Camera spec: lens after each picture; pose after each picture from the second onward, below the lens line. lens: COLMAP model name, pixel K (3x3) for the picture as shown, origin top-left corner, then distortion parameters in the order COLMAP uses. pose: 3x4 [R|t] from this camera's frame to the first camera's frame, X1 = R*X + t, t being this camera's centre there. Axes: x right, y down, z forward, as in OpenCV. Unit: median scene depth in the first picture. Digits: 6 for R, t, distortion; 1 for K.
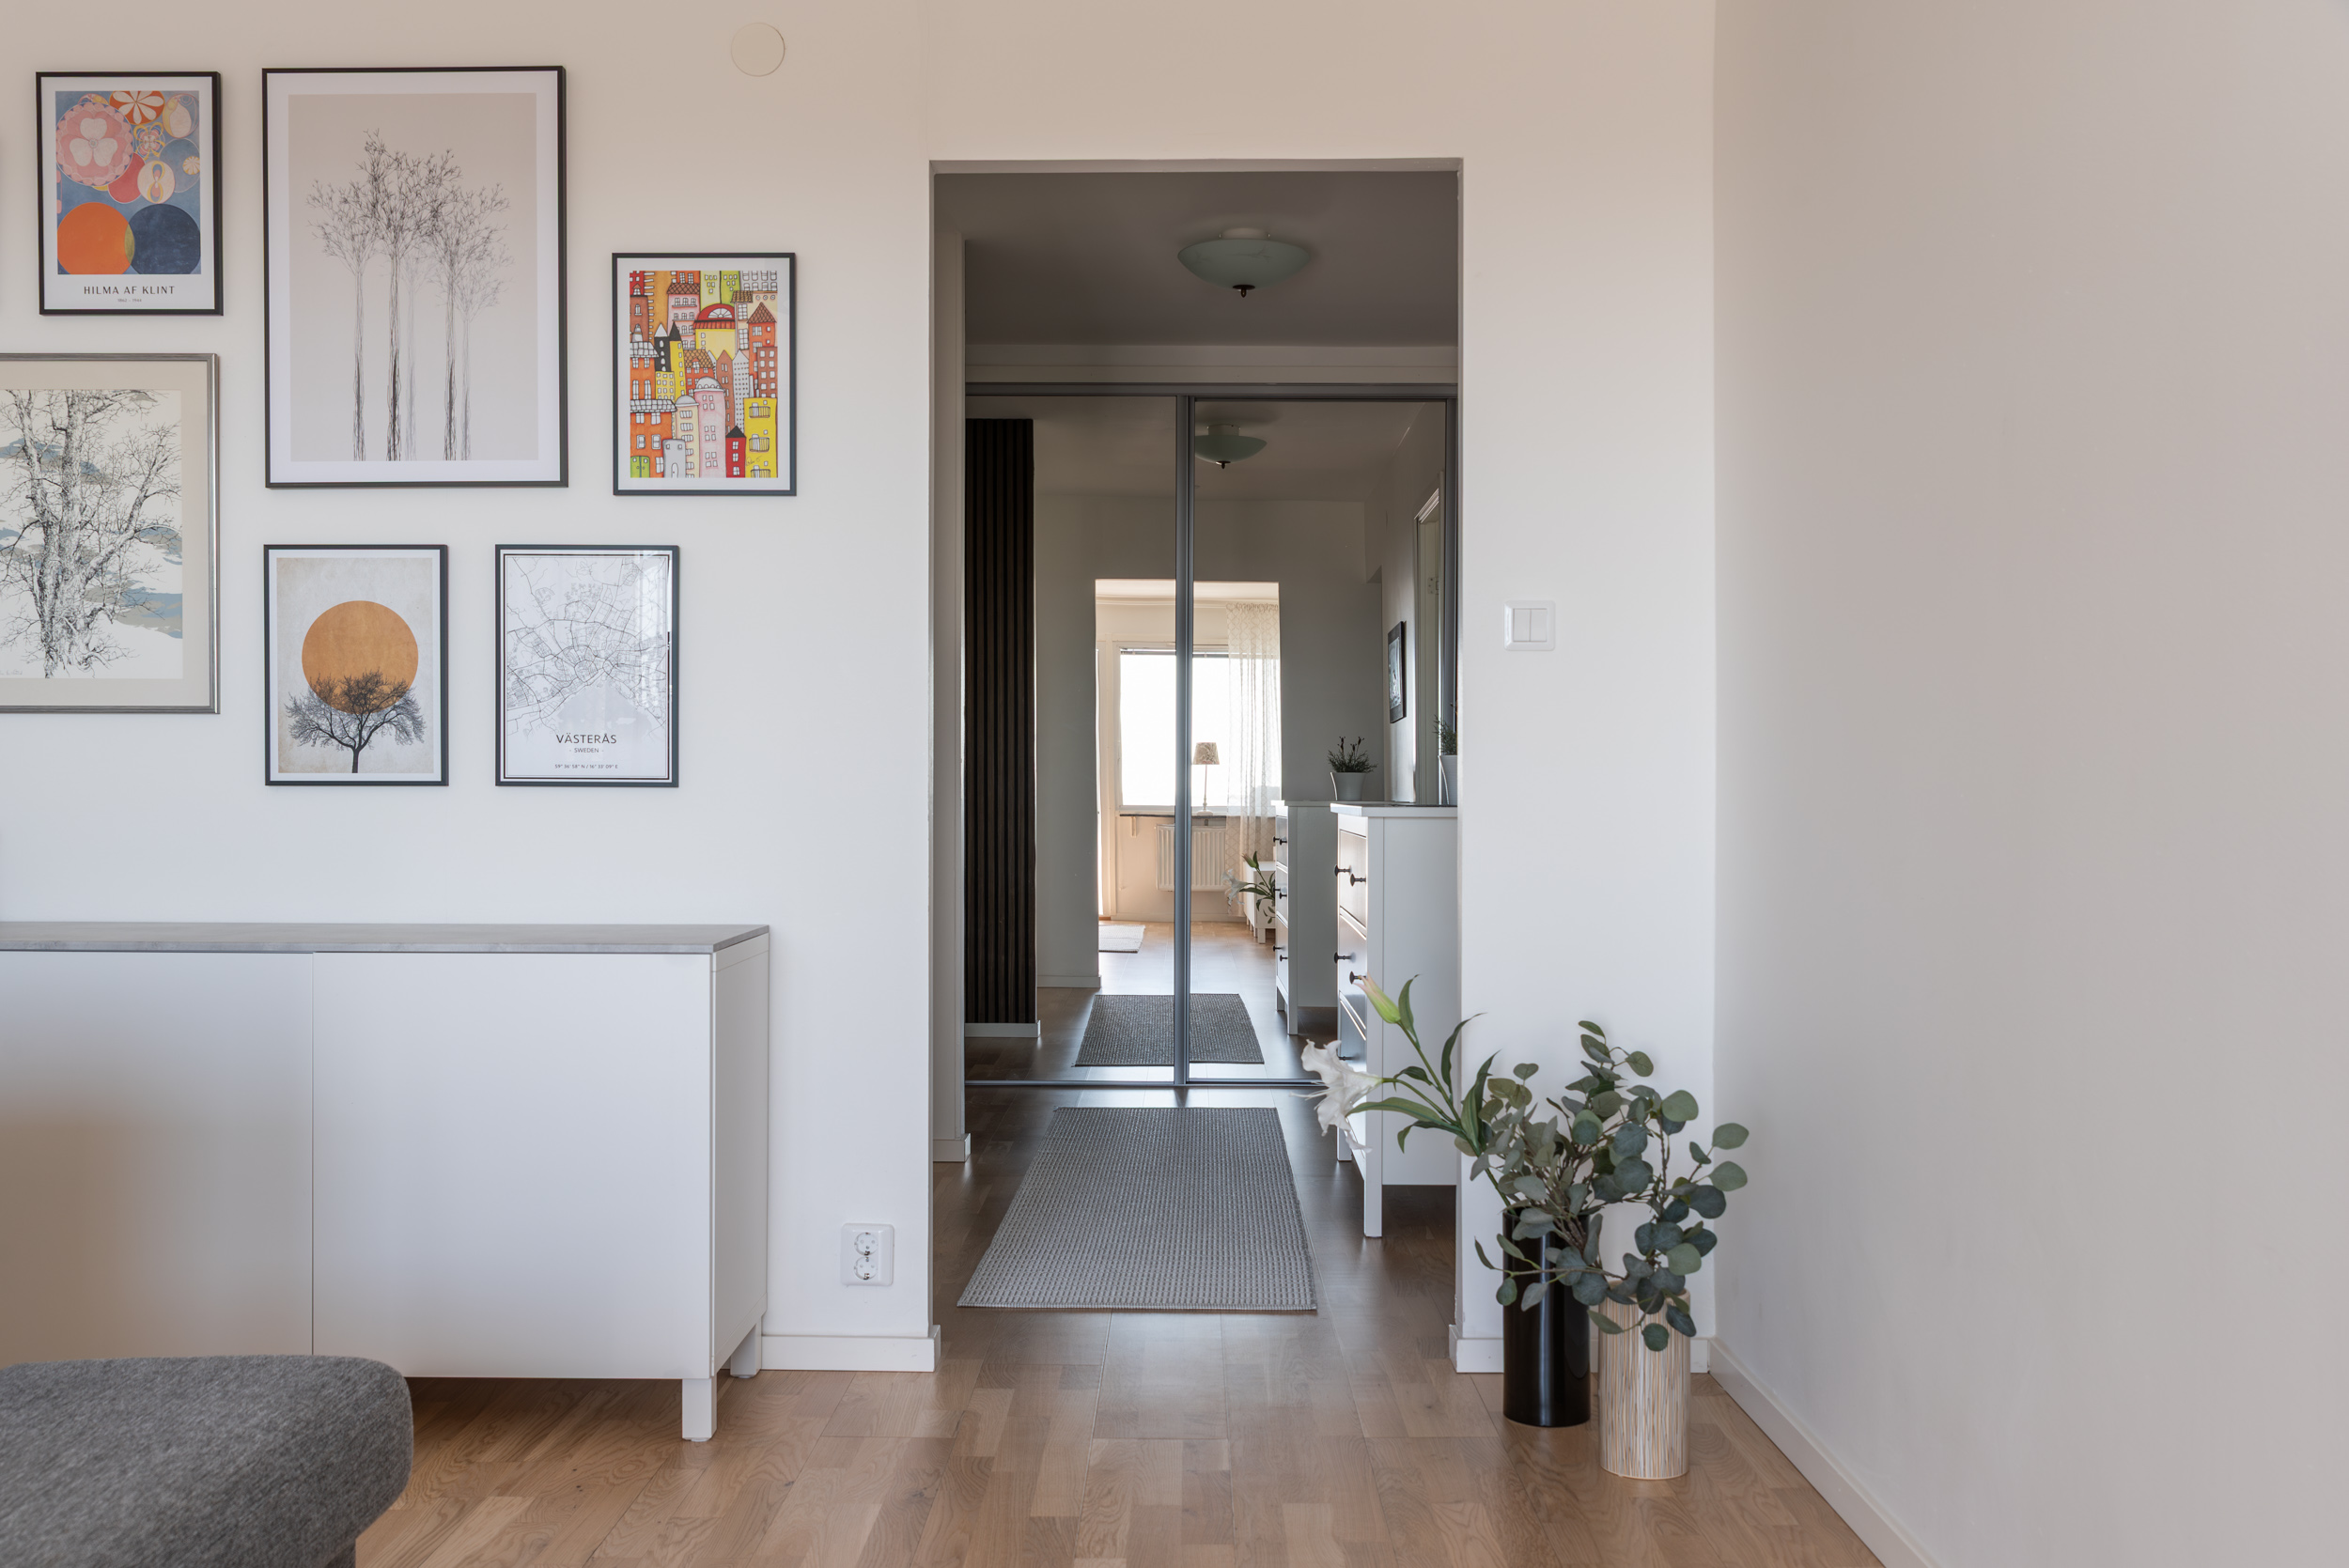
lens RADIAL K [[2153.5, 0, 1174.6], [0, 2153.5, 790.7], [0, 0, 1]] dist [0.013197, 0.000000]
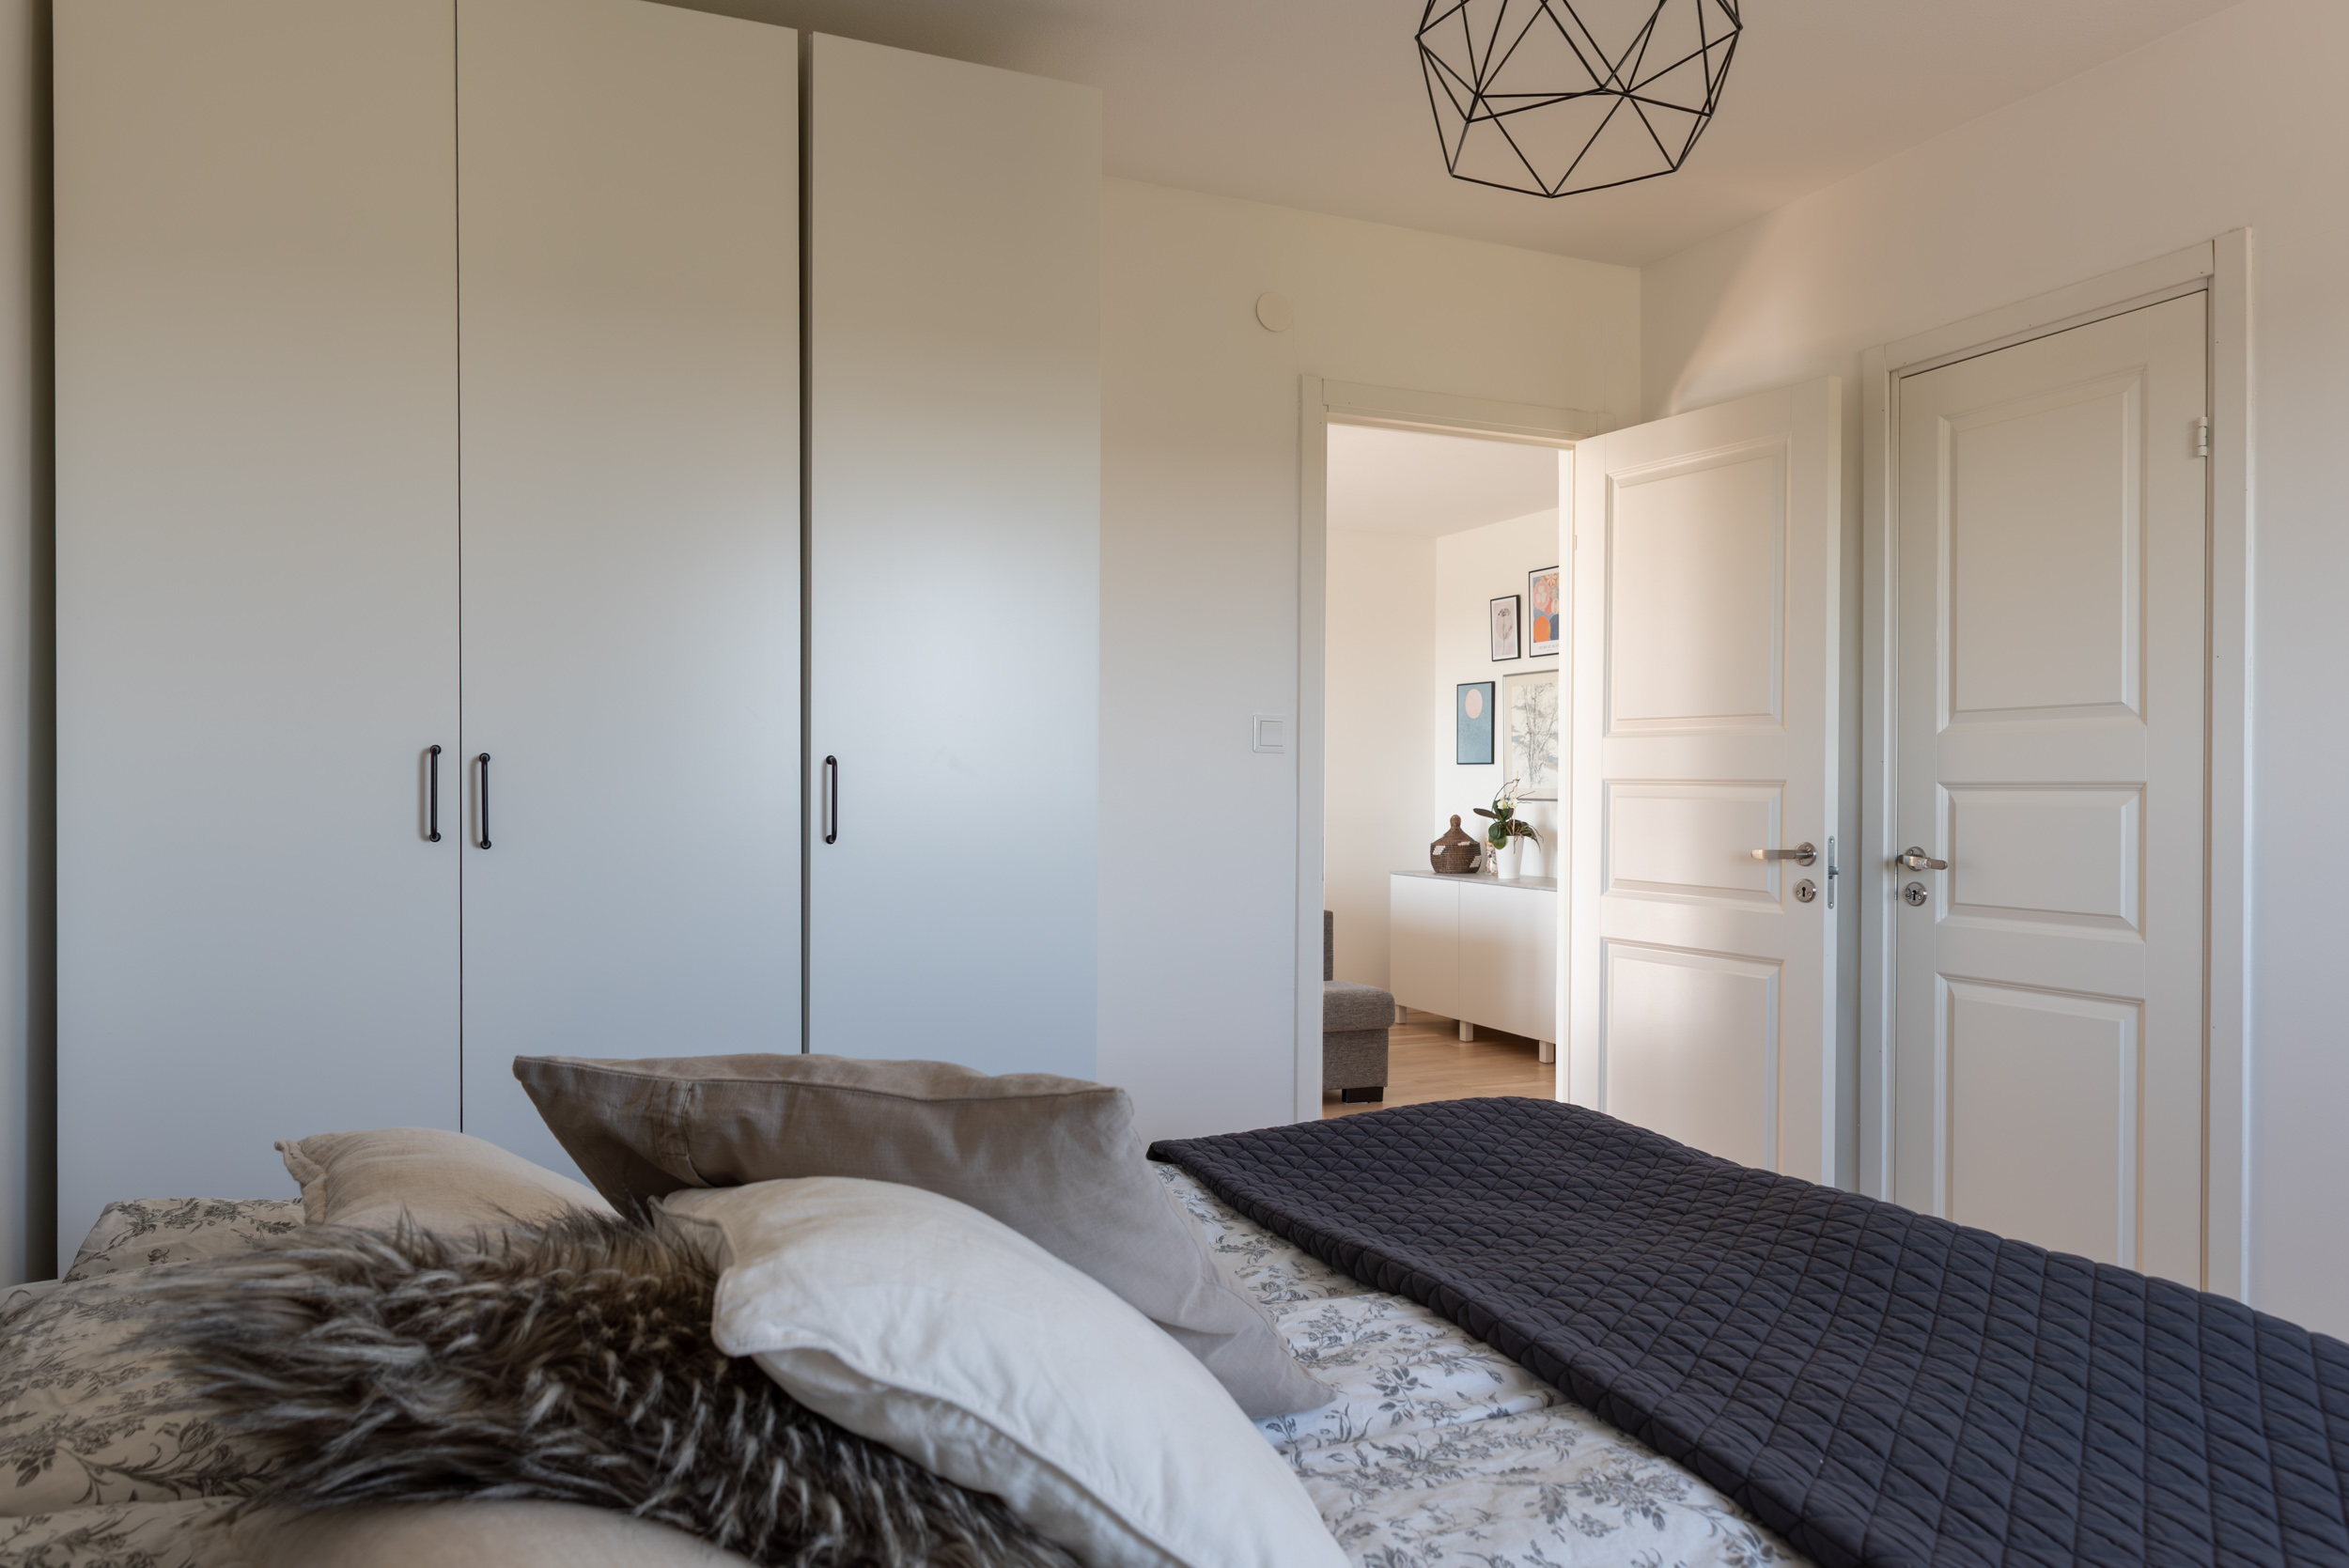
lens RADIAL K [[1583.7, 0, 1161.7], [0, 1583.7, 782.5], [0, 0, 1]] dist [-0.001217, 0.001233]
pose [[0.403682, 0.000292, -0.914900, 0.534021], [-0.005910, 0.999980, -0.002288, -0.024082], [0.914880, 0.006330, 0.403675, -0.119205]]
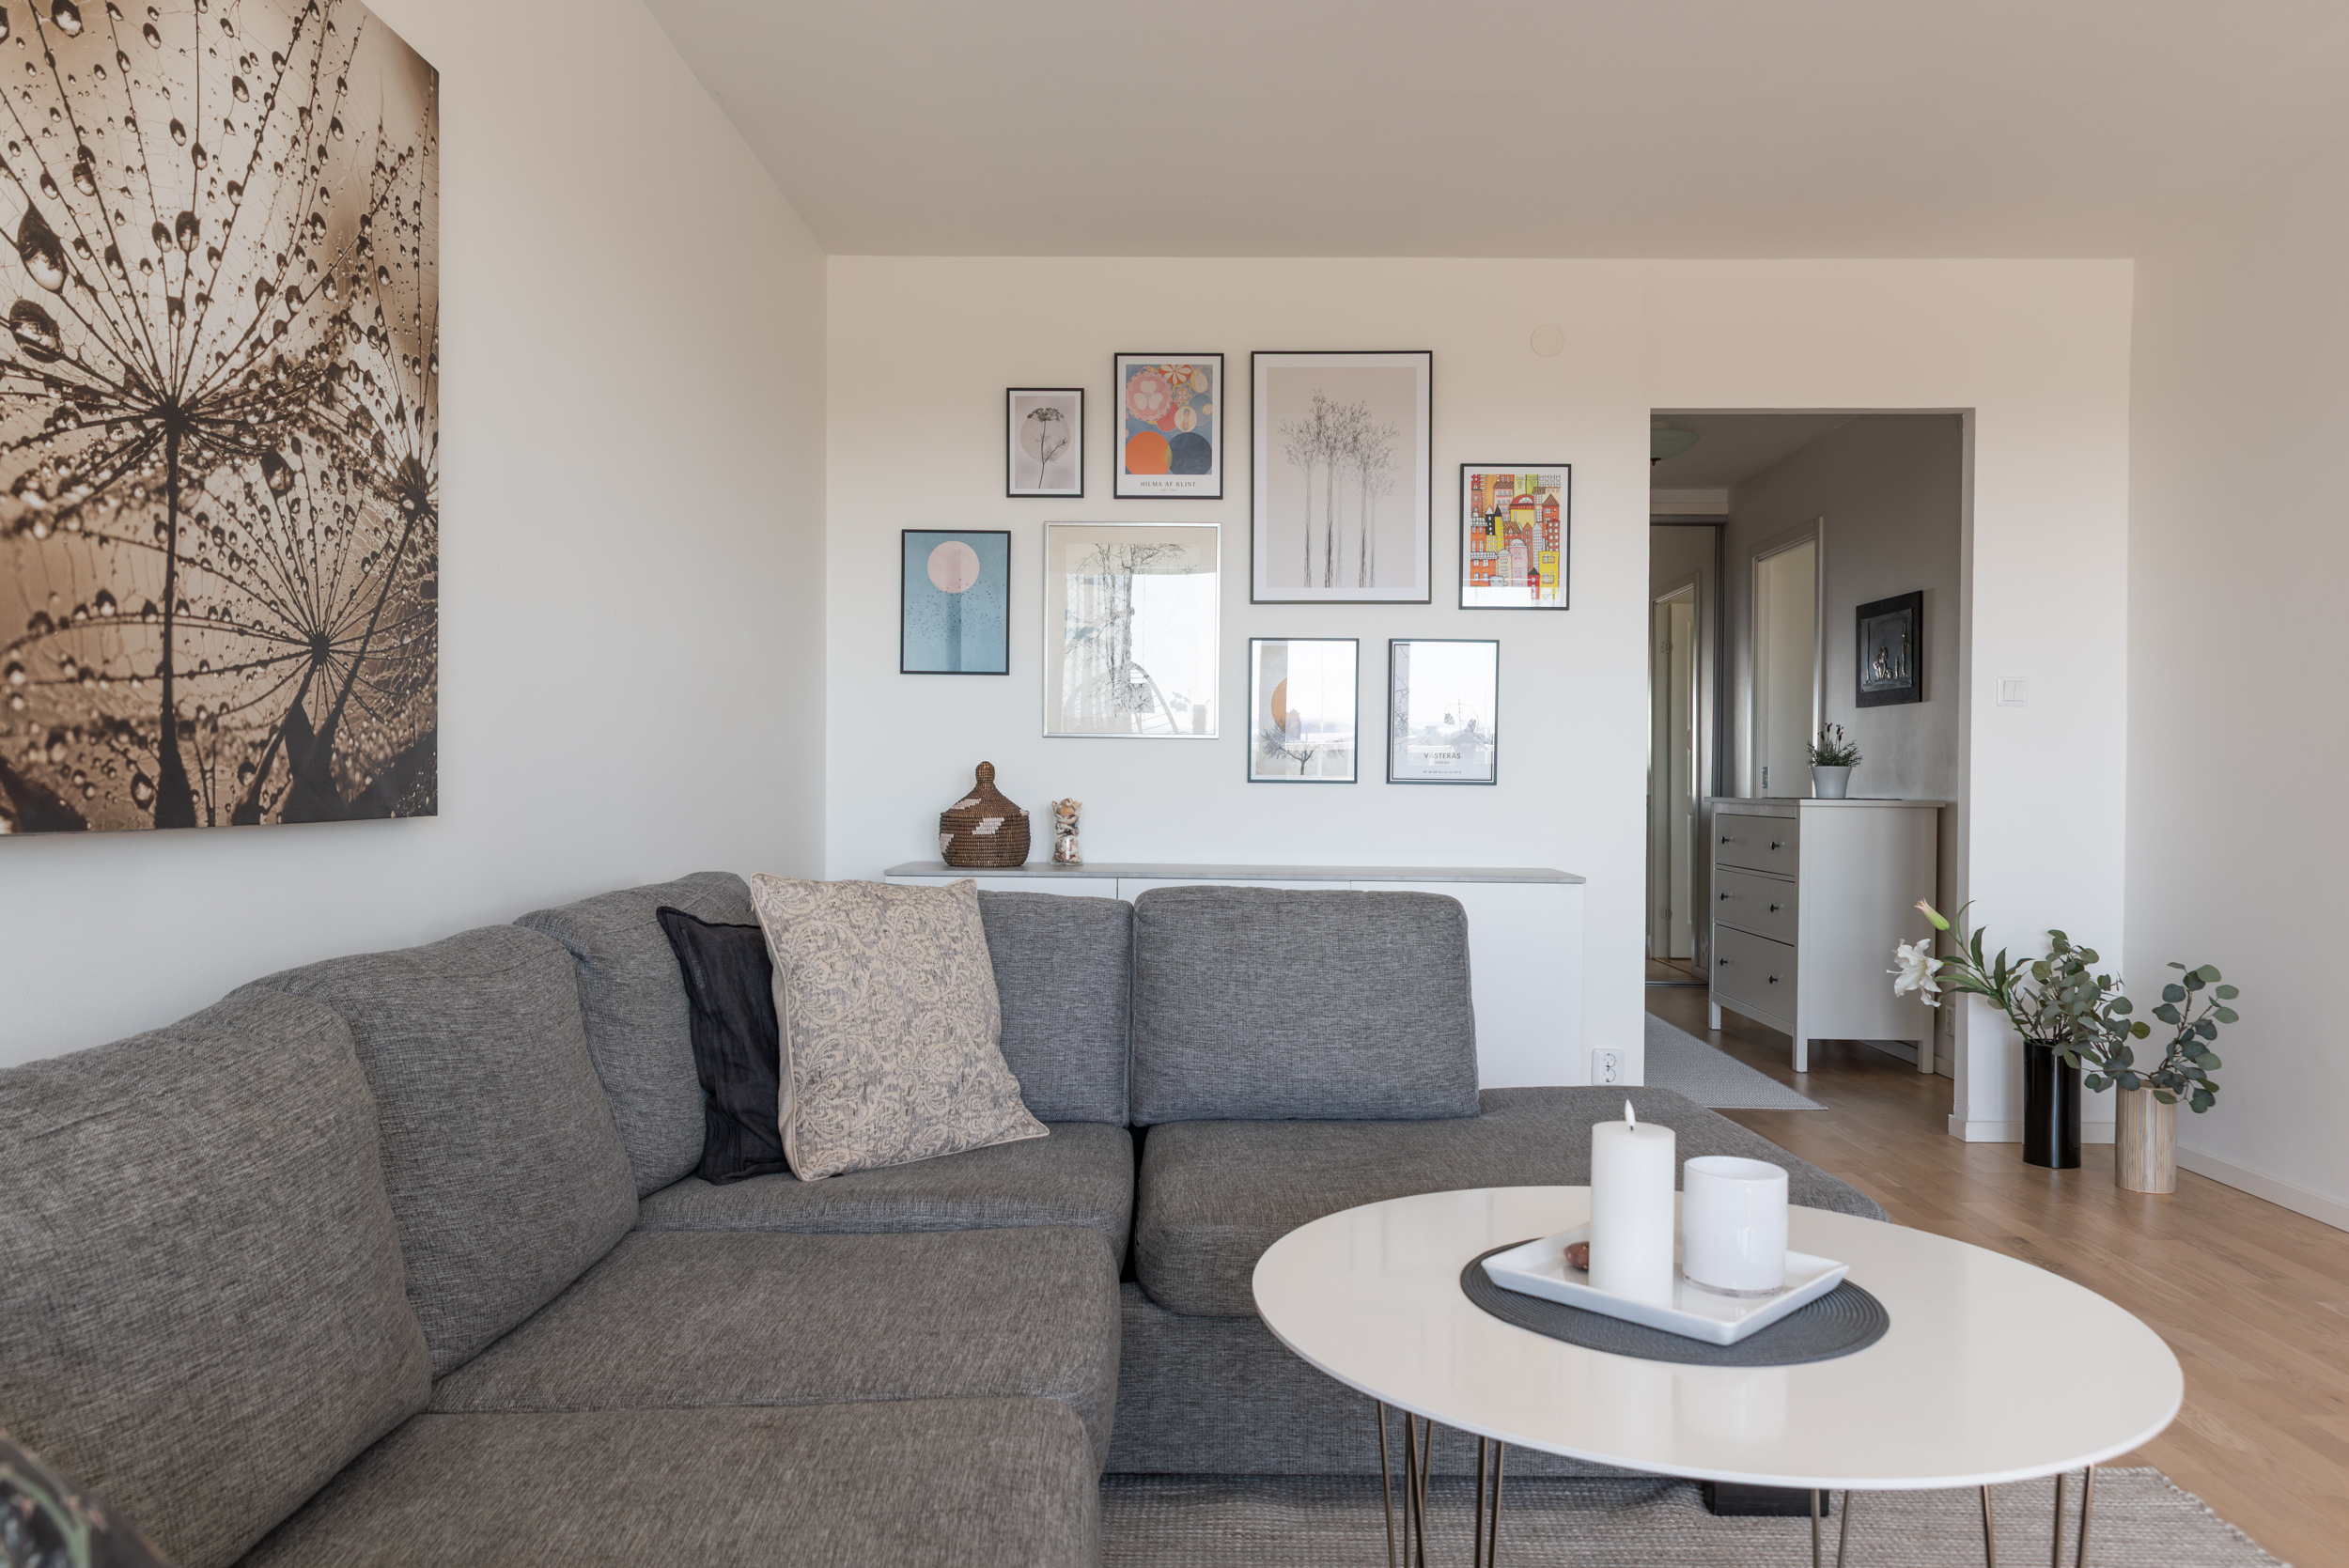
lens RADIAL K [[1583.7, 0, 1183.4], [0, 1583.7, 790.8], [0, 0, 1]] dist [-0.001217, 0.001233]
pose [[0.999976, 0.006575, 0.001969, -0.219019], [-0.006586, 0.999962, 0.005685, -0.001263], [-0.001932, -0.005698, 0.999982, -0.101430]]
